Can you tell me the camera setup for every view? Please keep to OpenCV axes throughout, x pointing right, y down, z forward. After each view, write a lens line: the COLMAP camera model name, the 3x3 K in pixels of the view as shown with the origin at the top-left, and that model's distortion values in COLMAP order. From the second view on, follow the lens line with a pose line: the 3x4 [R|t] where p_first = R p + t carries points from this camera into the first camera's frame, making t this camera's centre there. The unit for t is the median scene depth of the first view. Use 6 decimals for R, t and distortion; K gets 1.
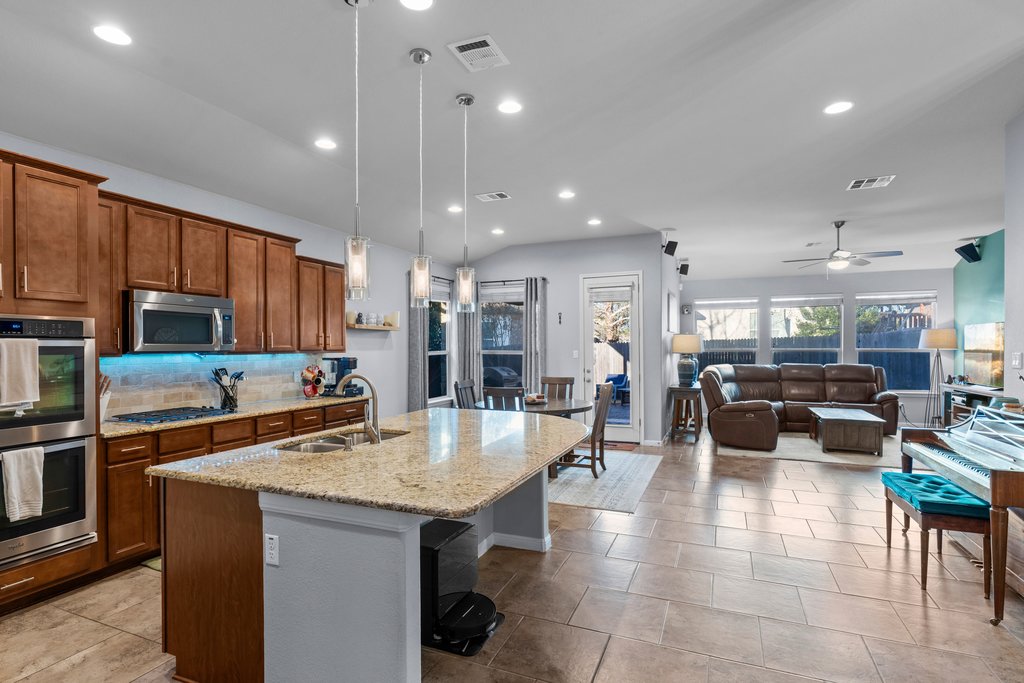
lens RADIAL K [[504.8, 0, 513.6], [0, 504.8, 351.9], [0, 0, 1]] dist [0.001724, 0.000878]
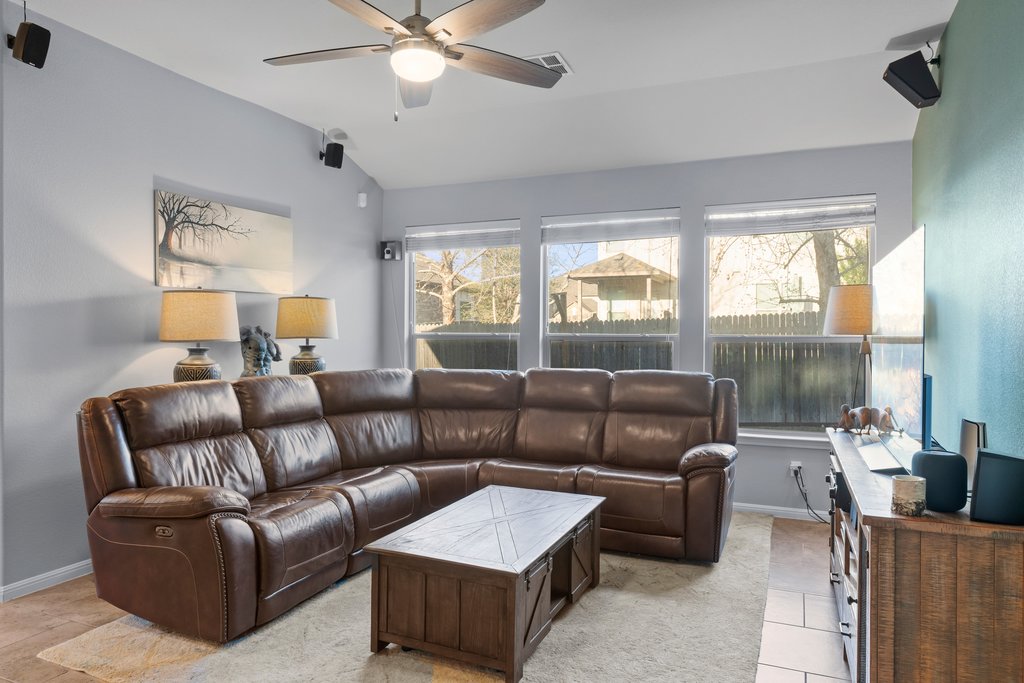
lens RADIAL K [[672.0, 0, 495.9], [0, 672.0, 329.1], [0, 0, 1]] dist [0.004127, 0.001869]
pose [[0.999719, 0.007576, -0.022465, 0.569425], [-0.007981, 0.999806, -0.017992, 0.000418], [0.022324, 0.018167, 0.999586, 0.468997]]
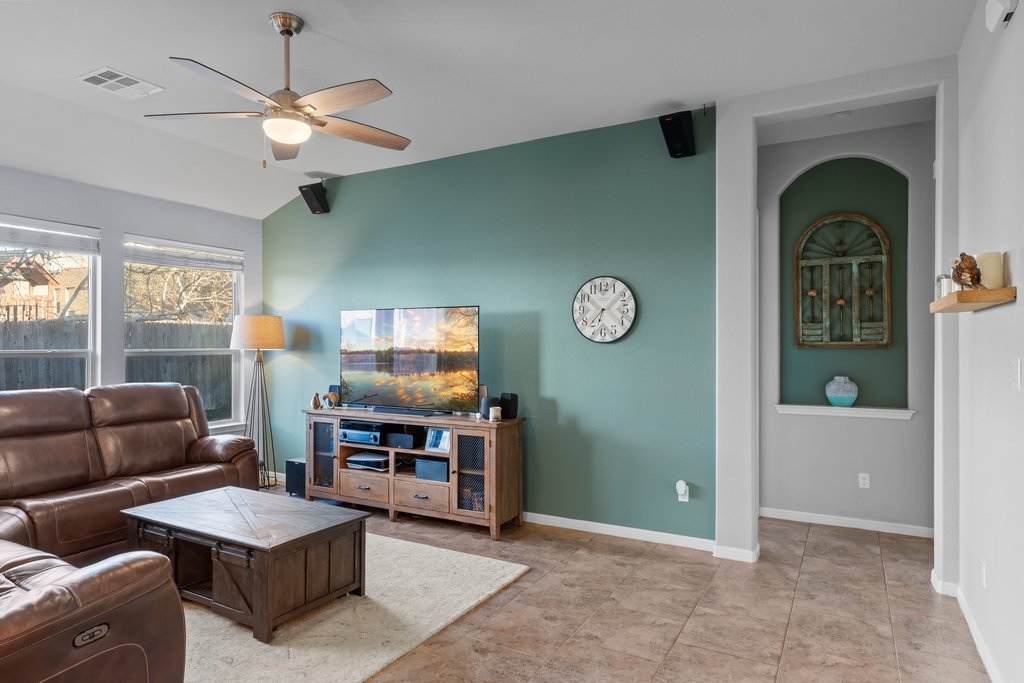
lens RADIAL K [[602.0, 0, 504.8], [0, 602.0, 342.1], [0, 0, 1]] dist [-0.009131, 0.004442]
pose [[0.123193, 0.004905, 0.992371, 0.174518], [0.008855, 0.999943, -0.006042, -0.007736], [-0.992343, 0.009532, 0.123143, 0.637382]]
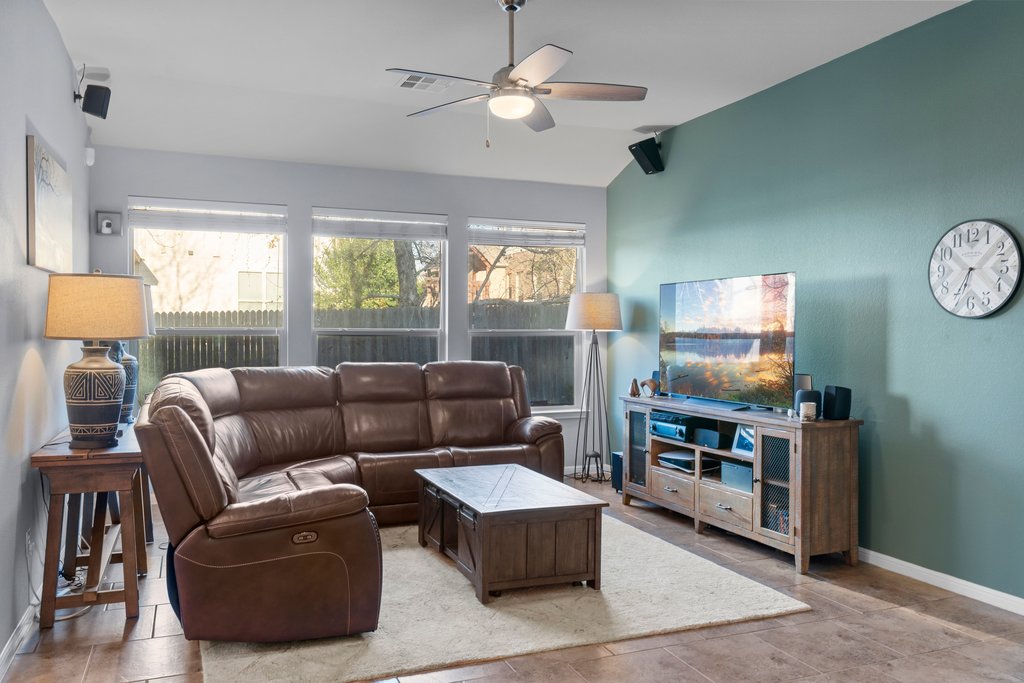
lens RADIAL K [[786.4, 0, 504.9], [0, 786.4, 338.0], [0, 0, 1]] dist [0.002423, 0.010472]
pose [[0.713605, -0.001704, 0.700546, 0.179301], [0.001973, 0.999998, 0.000422, 0.002078], [-0.700545, 0.001081, 0.713607, 0.470947]]
